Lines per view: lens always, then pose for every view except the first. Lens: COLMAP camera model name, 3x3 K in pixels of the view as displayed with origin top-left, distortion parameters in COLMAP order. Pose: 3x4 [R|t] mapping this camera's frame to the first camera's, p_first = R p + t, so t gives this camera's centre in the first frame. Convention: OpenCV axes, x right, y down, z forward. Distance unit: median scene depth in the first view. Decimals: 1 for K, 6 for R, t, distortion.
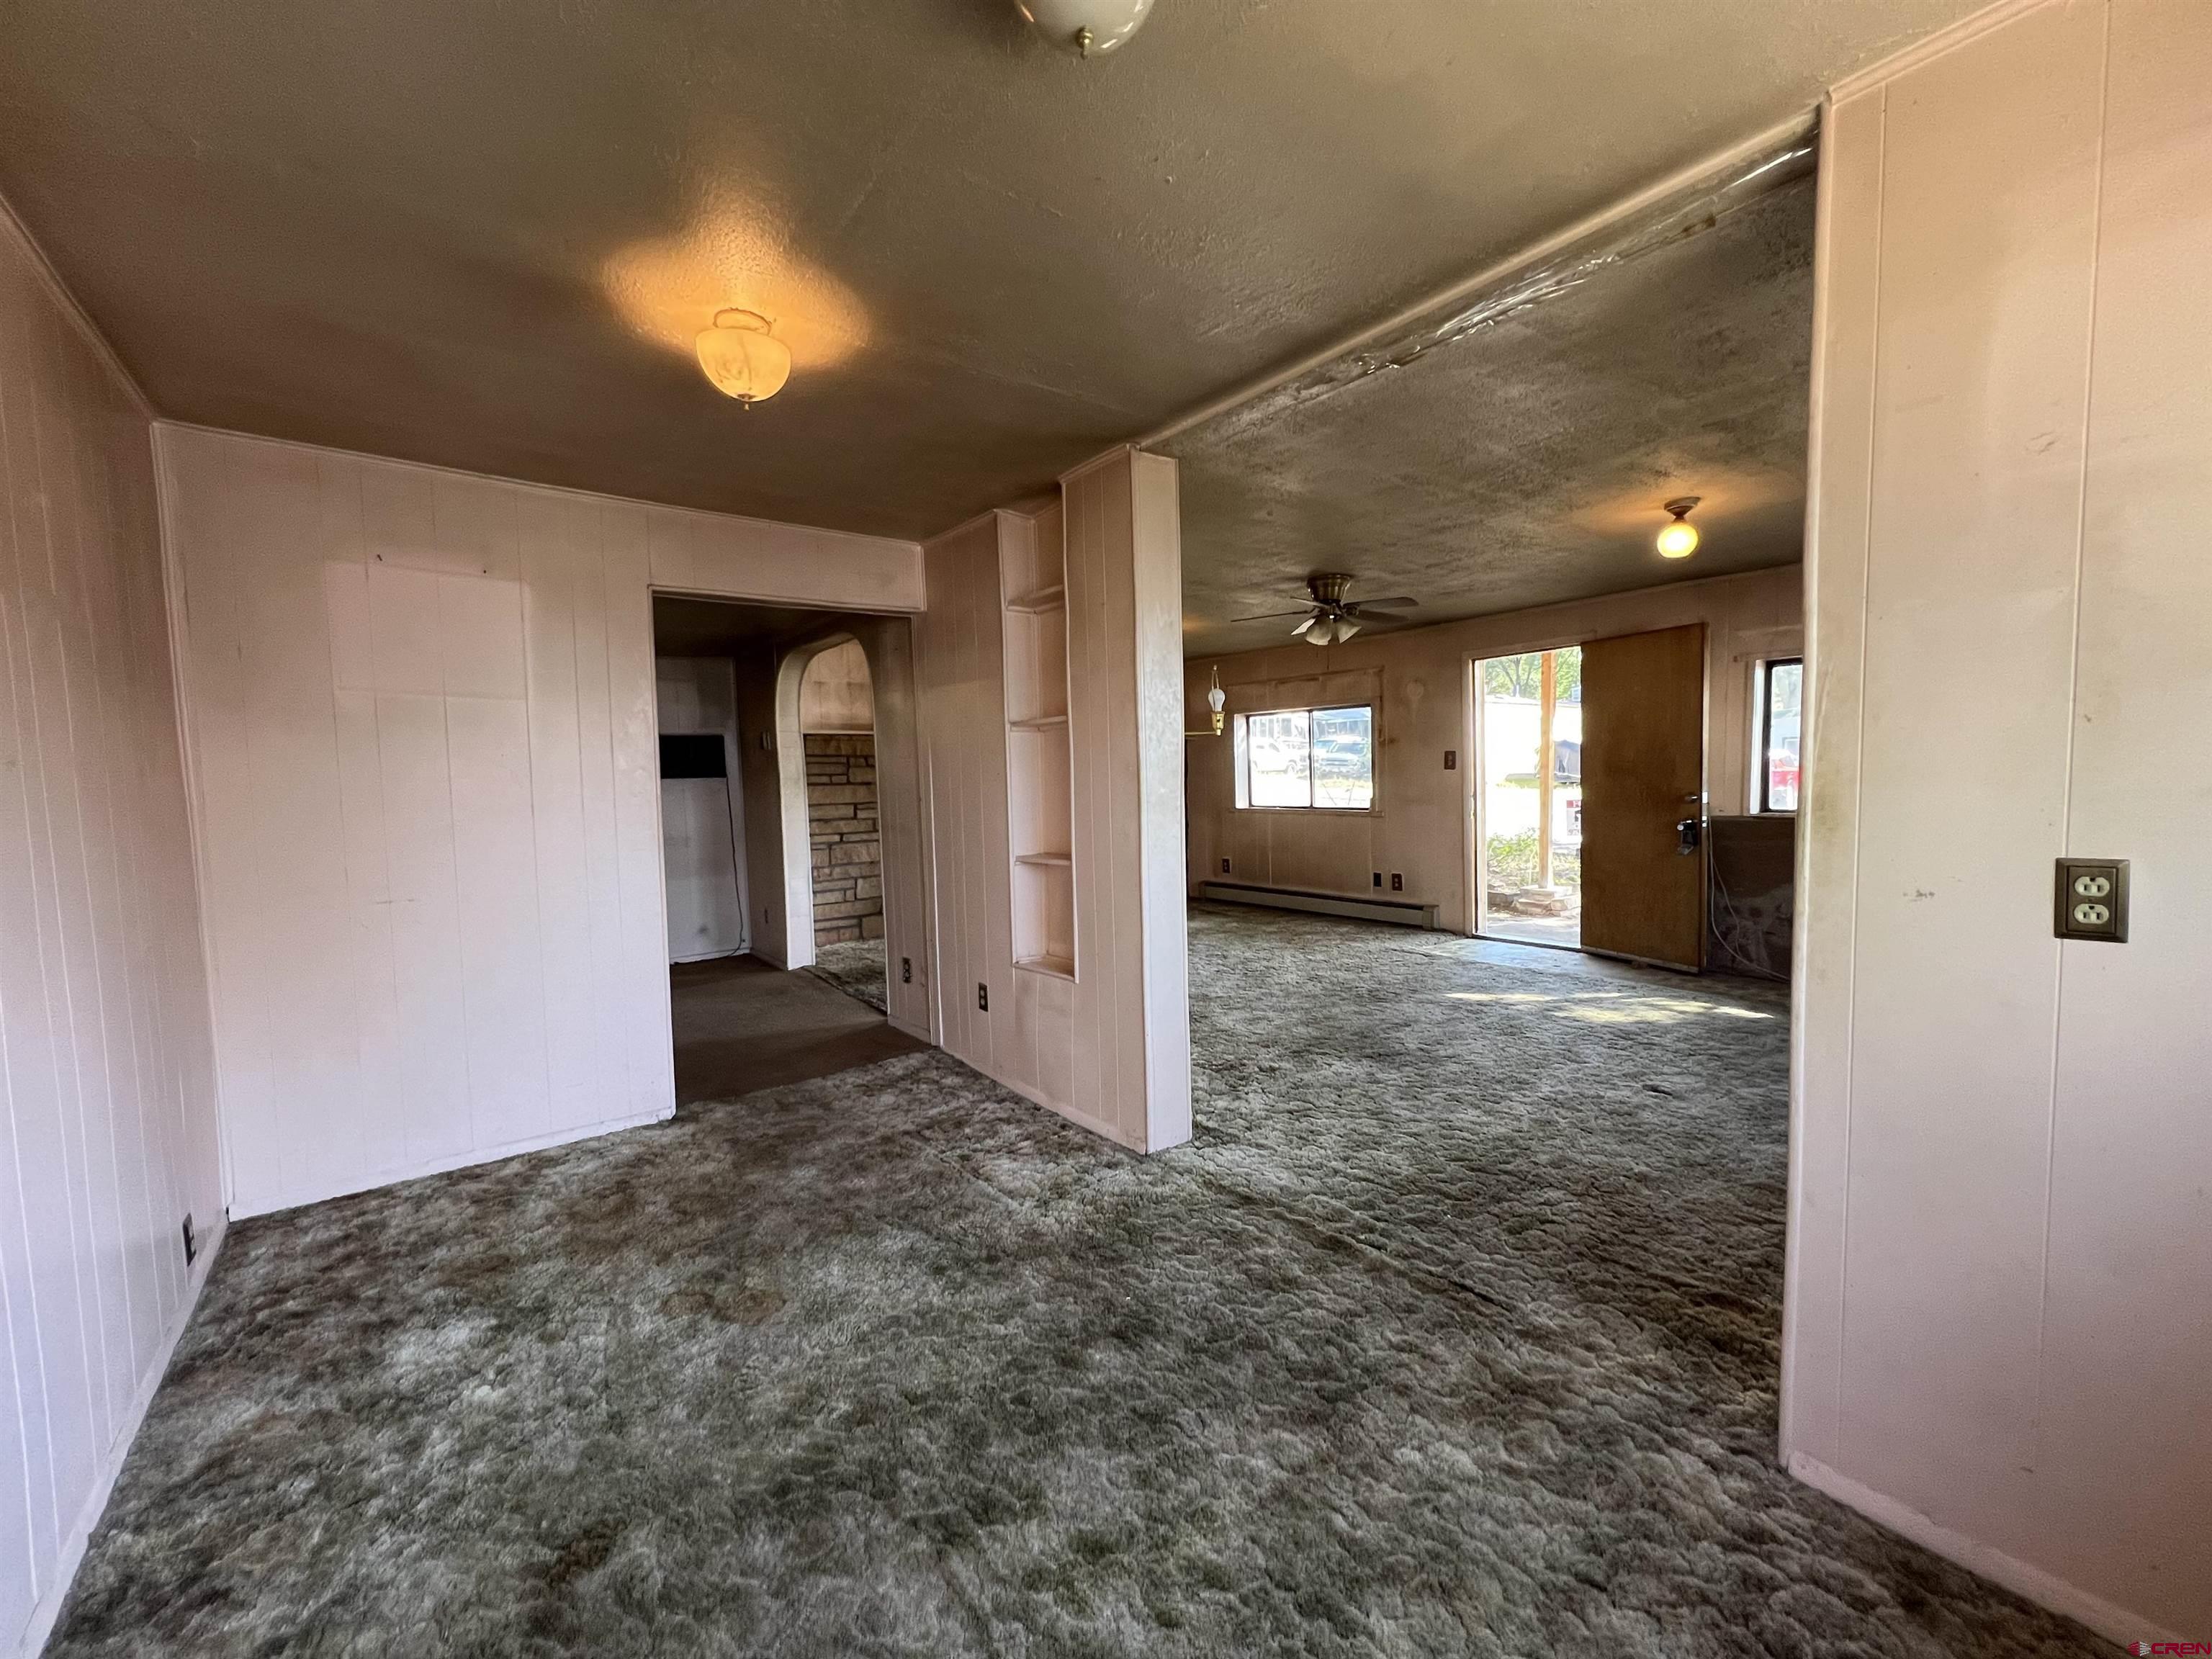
lens RADIAL K [[884.1, 0, 1108.1], [0, 884.1, 839.5], [0, 0, 1]] dist [-0.001852, 0.000503]
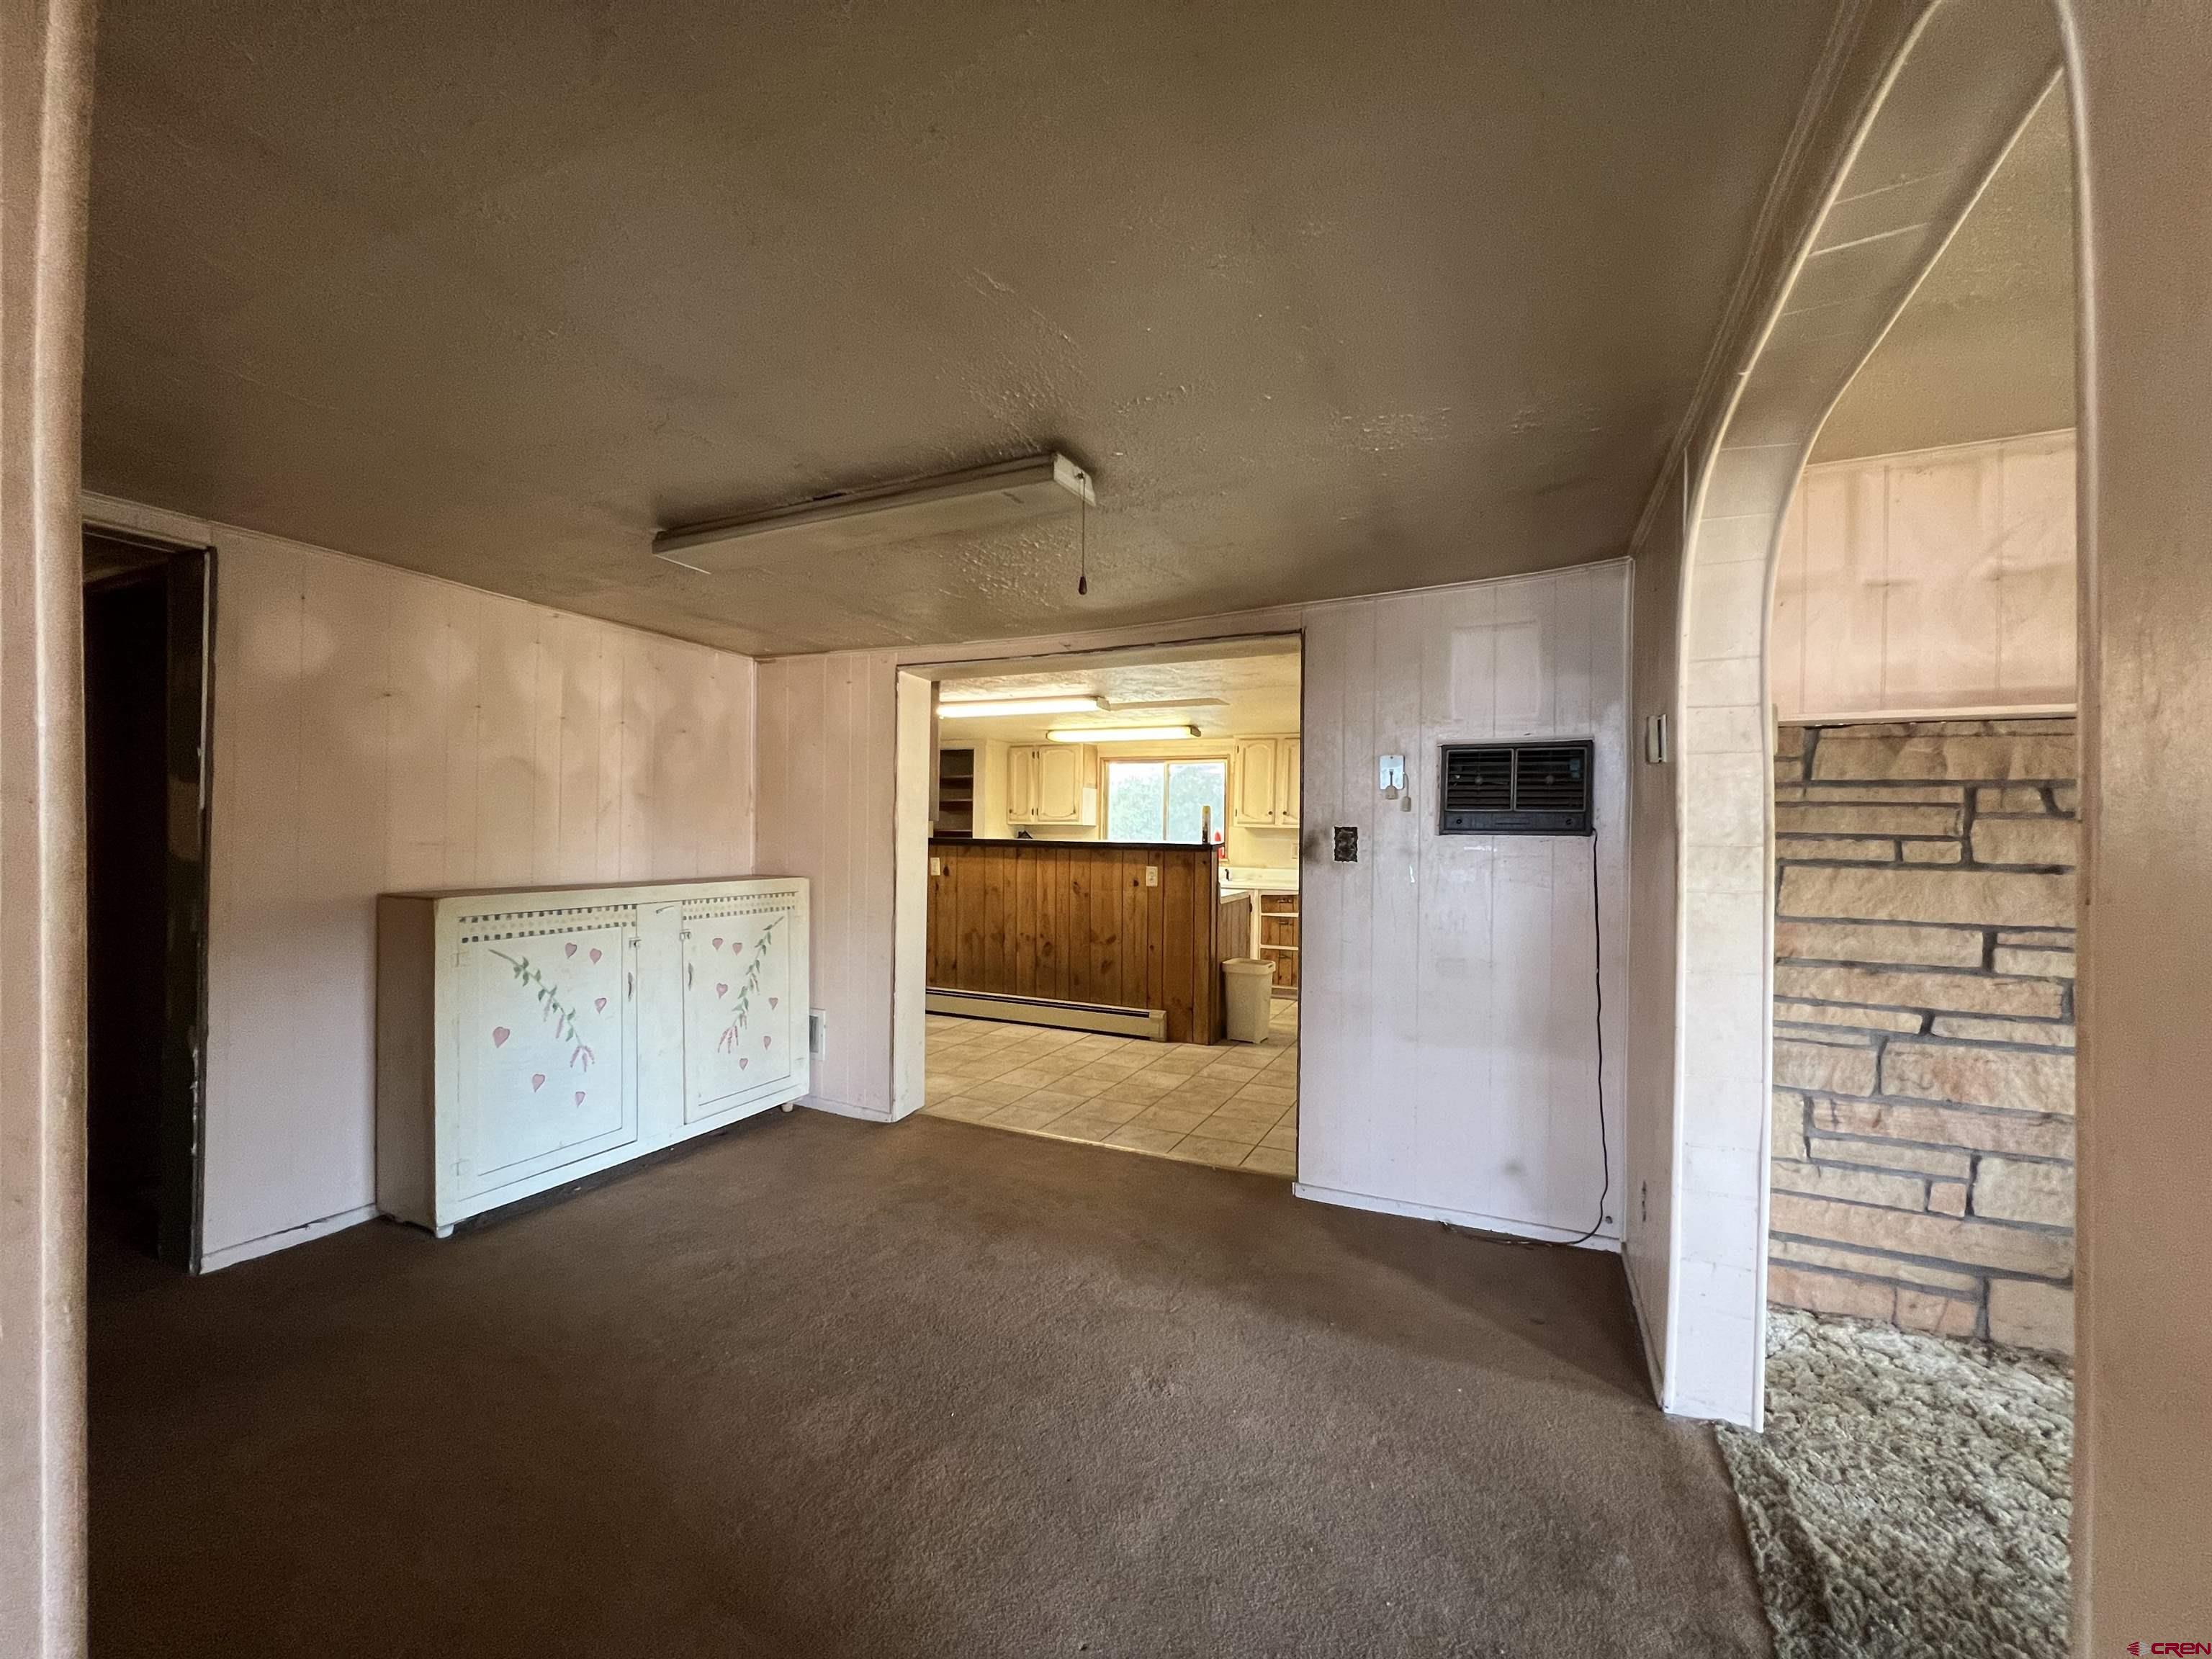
lens RADIAL K [[884.1, 0, 1105.9], [0, 884.1, 836.9], [0, 0, 1]] dist [-0.001852, 0.000503]
pose [[0.459513, 0.034259, -0.887510, -0.215730], [-0.087901, 0.996104, -0.007061, -0.063053], [0.883810, 0.081258, 0.460734, 0.813229]]
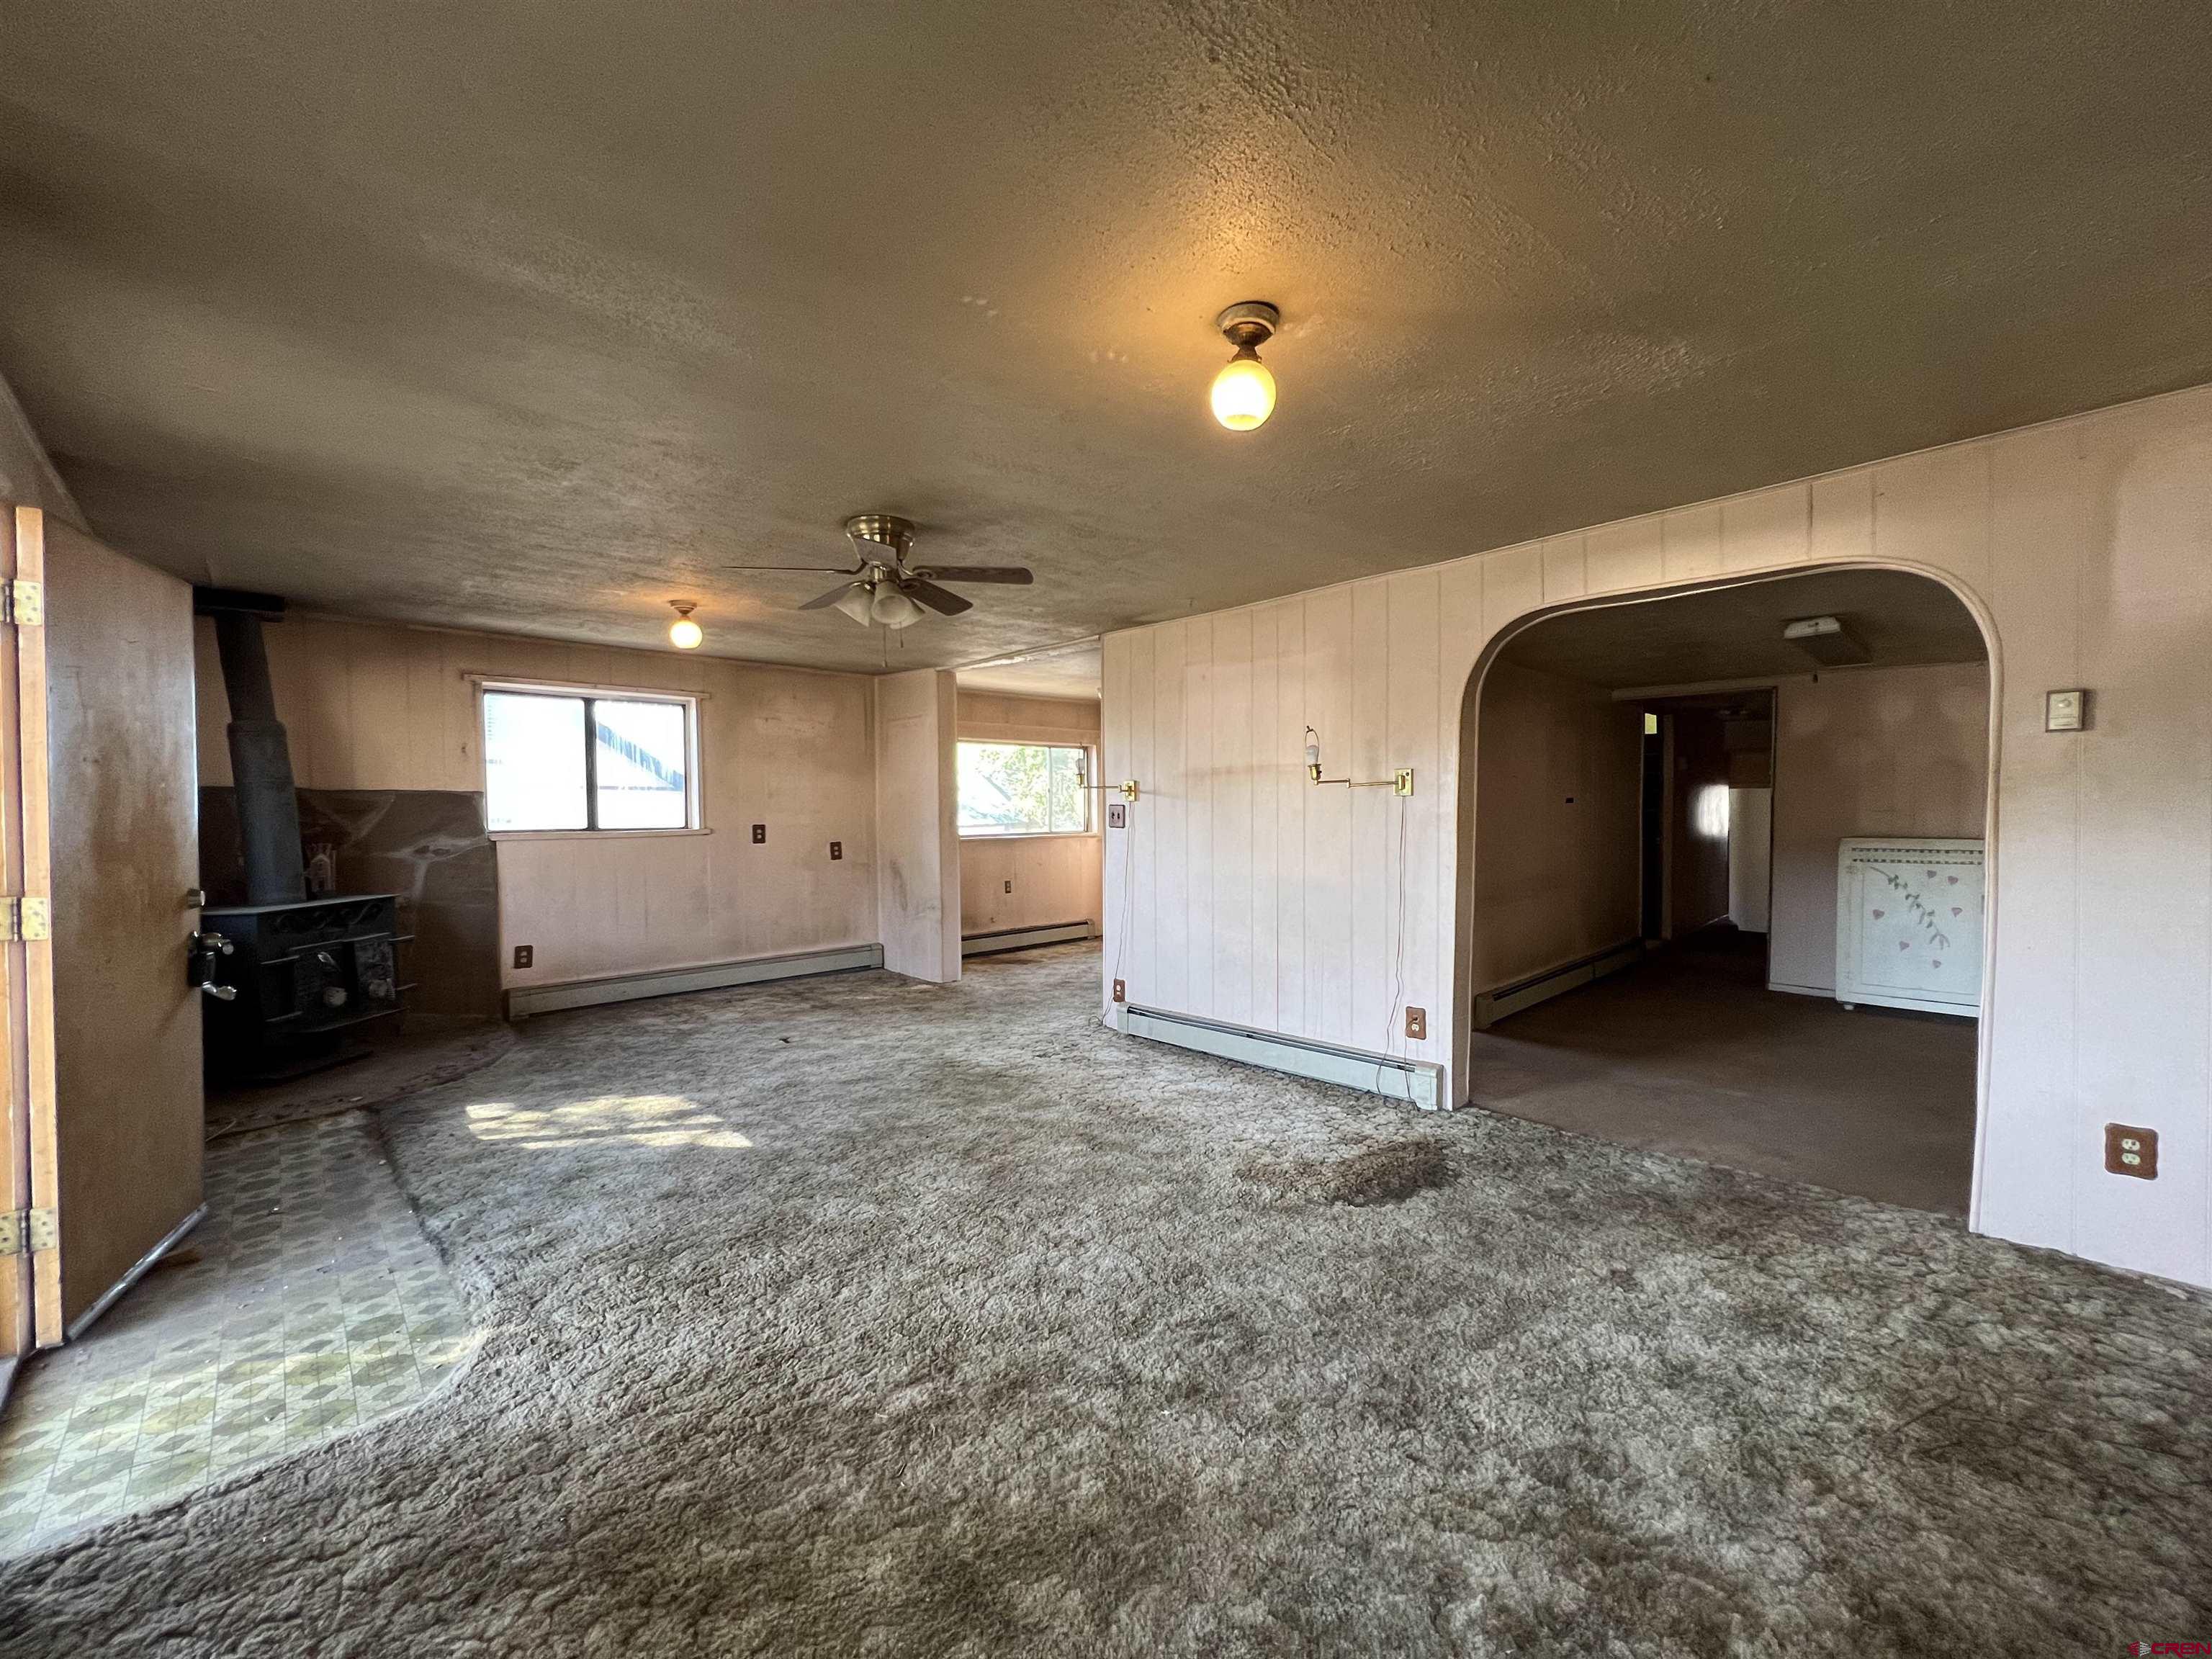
lens RADIAL K [[884.1, 0, 1107.6], [0, 884.1, 839.6], [0, 0, 1]] dist [-0.001852, 0.000503]
pose [[-0.992616, 0.036435, -0.115700, 0.178714], [0.022884, 0.992944, 0.116354, -0.146355], [0.119123, 0.112847, -0.986446, 1.759369]]
